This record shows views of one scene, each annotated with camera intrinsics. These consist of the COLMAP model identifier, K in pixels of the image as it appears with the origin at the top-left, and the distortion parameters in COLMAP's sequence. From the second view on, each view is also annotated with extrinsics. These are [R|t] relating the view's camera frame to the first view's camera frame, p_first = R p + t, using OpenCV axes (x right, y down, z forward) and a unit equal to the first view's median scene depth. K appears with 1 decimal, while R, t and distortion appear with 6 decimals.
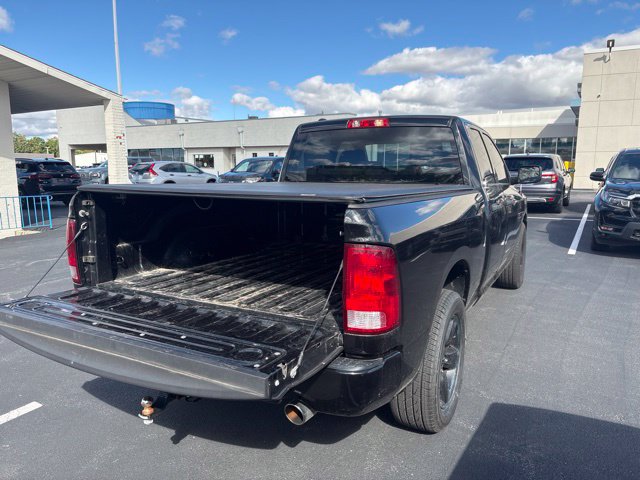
lens RADIAL K [[520.3, 0, 317.7], [0, 520.3, 239.8], [0, 0, 1]] dist [0.059892, -0.075772]
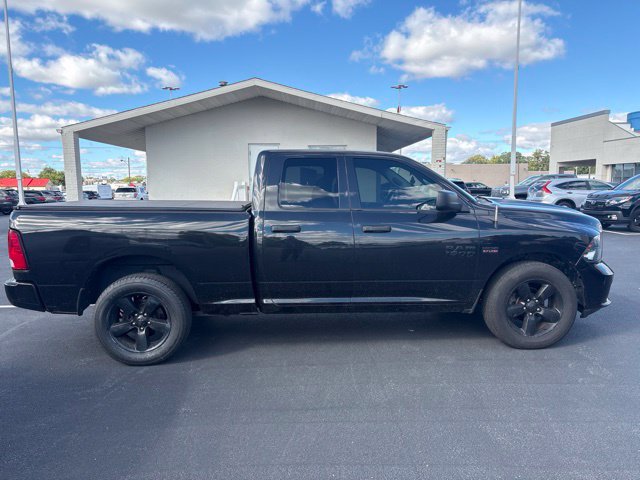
lens RADIAL K [[520.3, 0, 318.8], [0, 520.3, 239.4], [0, 0, 1]] dist [0.059892, -0.075772]
pose [[0.523002, 0.079578, -0.848608, 0.311440], [-0.103463, 0.994197, 0.029466, -0.019446], [0.846028, 0.072389, 0.528201, 0.107480]]
